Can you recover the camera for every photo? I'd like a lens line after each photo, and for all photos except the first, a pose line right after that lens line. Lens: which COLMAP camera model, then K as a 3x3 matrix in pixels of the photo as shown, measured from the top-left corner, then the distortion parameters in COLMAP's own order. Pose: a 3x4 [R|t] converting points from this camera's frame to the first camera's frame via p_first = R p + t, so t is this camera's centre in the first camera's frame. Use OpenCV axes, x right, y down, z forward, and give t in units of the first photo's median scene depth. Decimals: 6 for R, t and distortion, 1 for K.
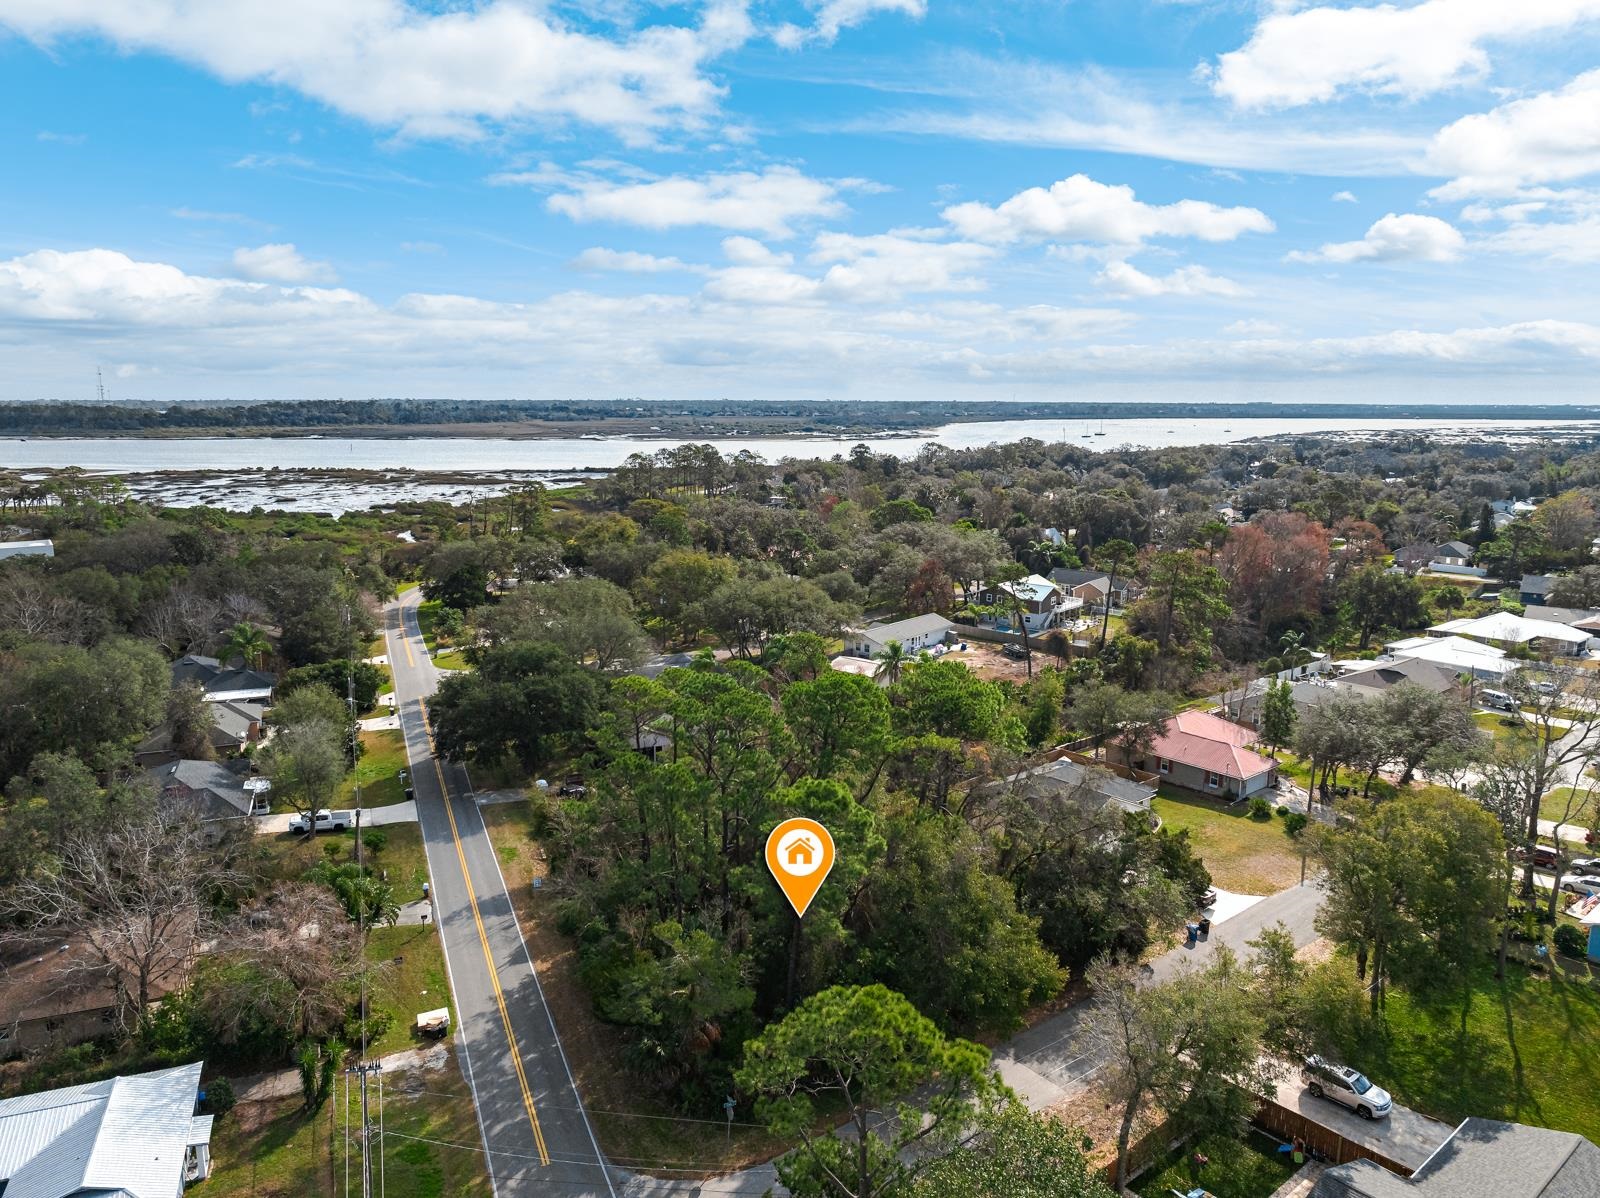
lens RADIAL K [[1133.3, 0, 800.0], [0, 1133.3, 599.0], [0, 0, 1]] dist [-0.032800, 0.019316]
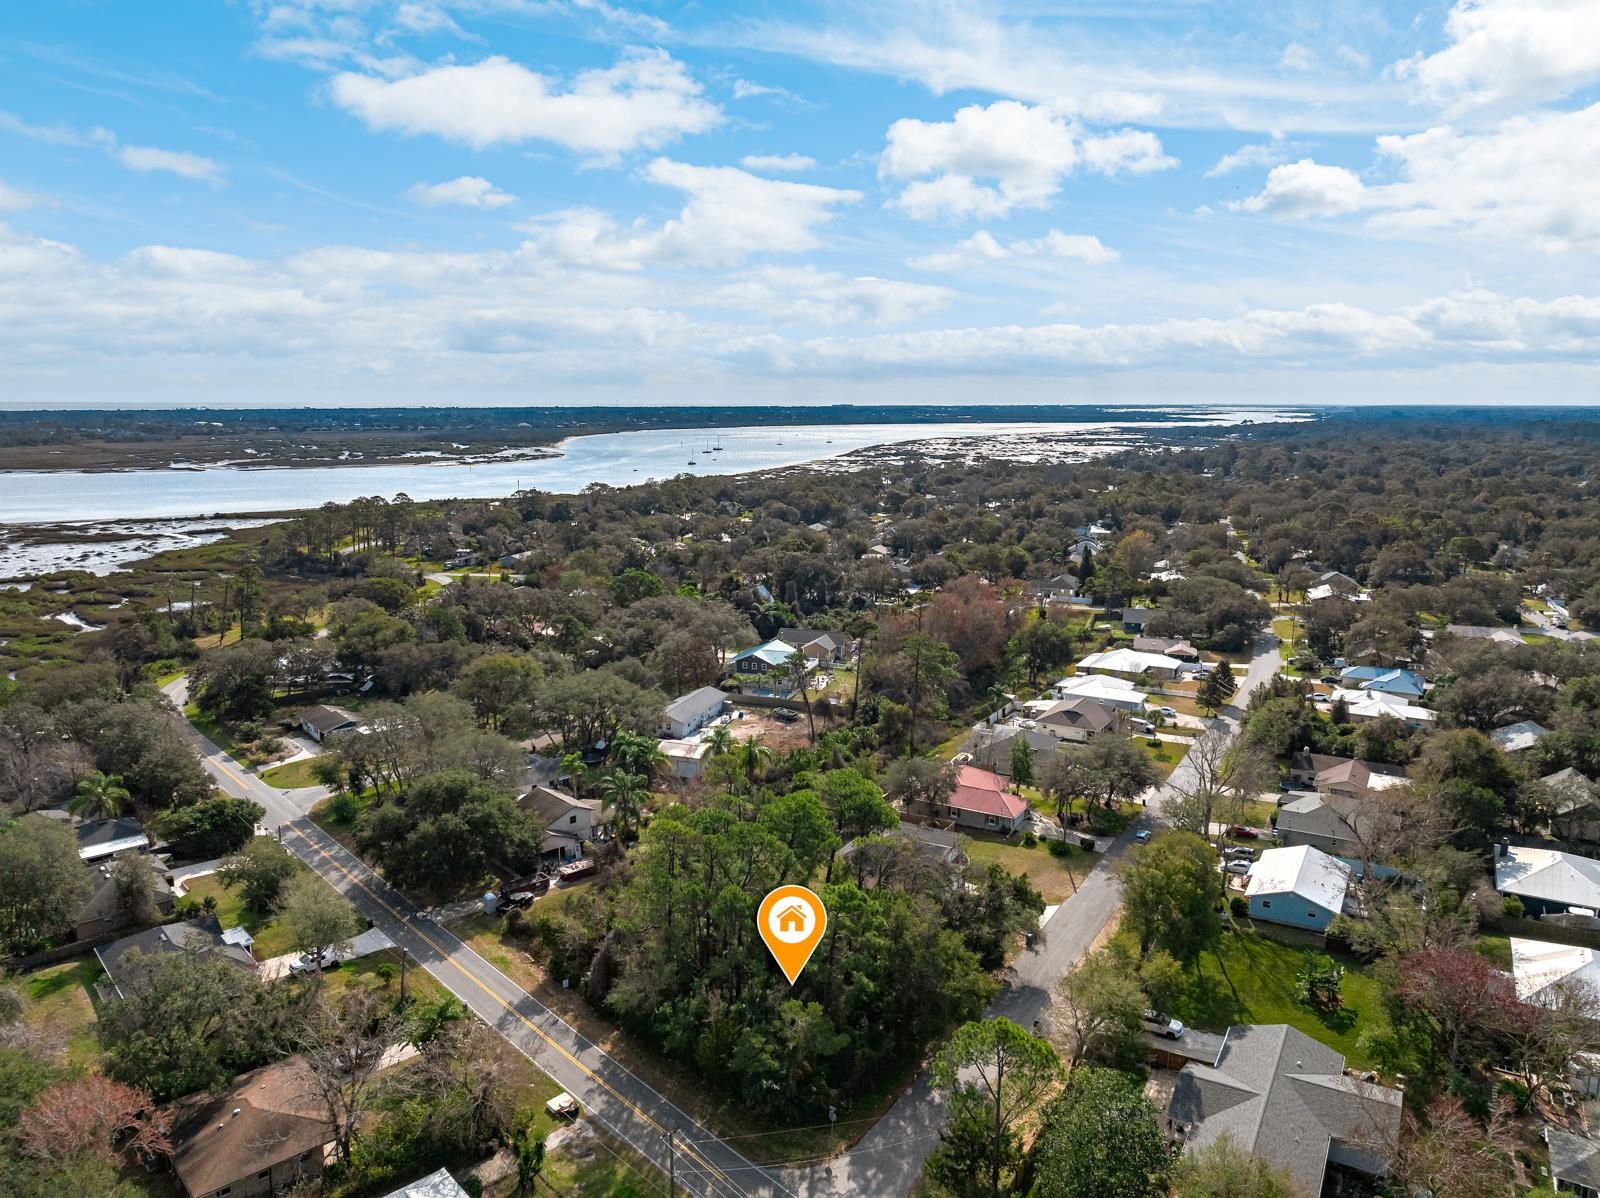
lens RADIAL K [[1133.3, 0, 800.0], [0, 1133.3, 599.0], [0, 0, 1]] dist [-0.032800, 0.019316]
pose [[0.939499, -0.065774, 0.336177, -0.219630], [0.065796, 0.997769, 0.011337, -0.102401], [-0.336173, 0.011468, 0.941731, -0.167693]]
